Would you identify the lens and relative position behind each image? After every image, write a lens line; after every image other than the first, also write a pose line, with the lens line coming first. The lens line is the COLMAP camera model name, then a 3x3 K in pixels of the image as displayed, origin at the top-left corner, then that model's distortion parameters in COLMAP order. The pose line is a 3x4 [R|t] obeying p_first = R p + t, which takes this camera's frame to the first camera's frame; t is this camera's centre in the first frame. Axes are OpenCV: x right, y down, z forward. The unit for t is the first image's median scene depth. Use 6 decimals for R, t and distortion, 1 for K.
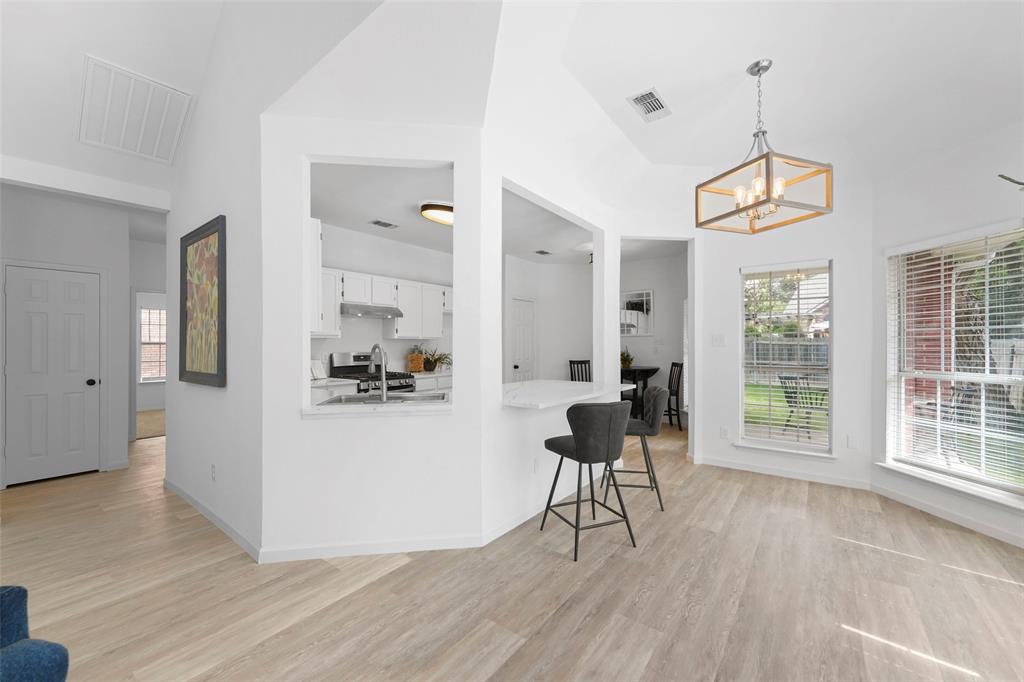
lens RADIAL K [[408.1, 0, 502.4], [0, 408.1, 344.5], [0, 0, 1]] dist [0.014760, -0.002793]
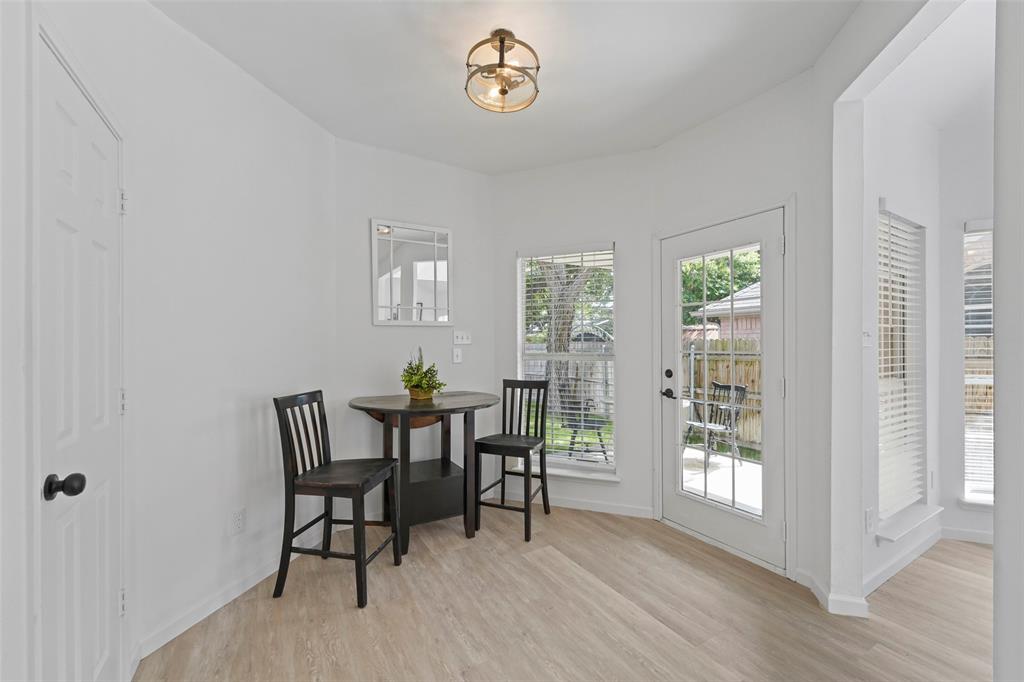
lens RADIAL K [[408.1, 0, 512.2], [0, 408.1, 344.5], [0, 0, 1]] dist [0.014760, -0.002793]
pose [[0.362207, 0.004766, 0.932085, -0.050903], [-0.000072, 0.999987, -0.005086, 0.002967], [-0.932098, 0.001775, 0.362203, 0.809776]]
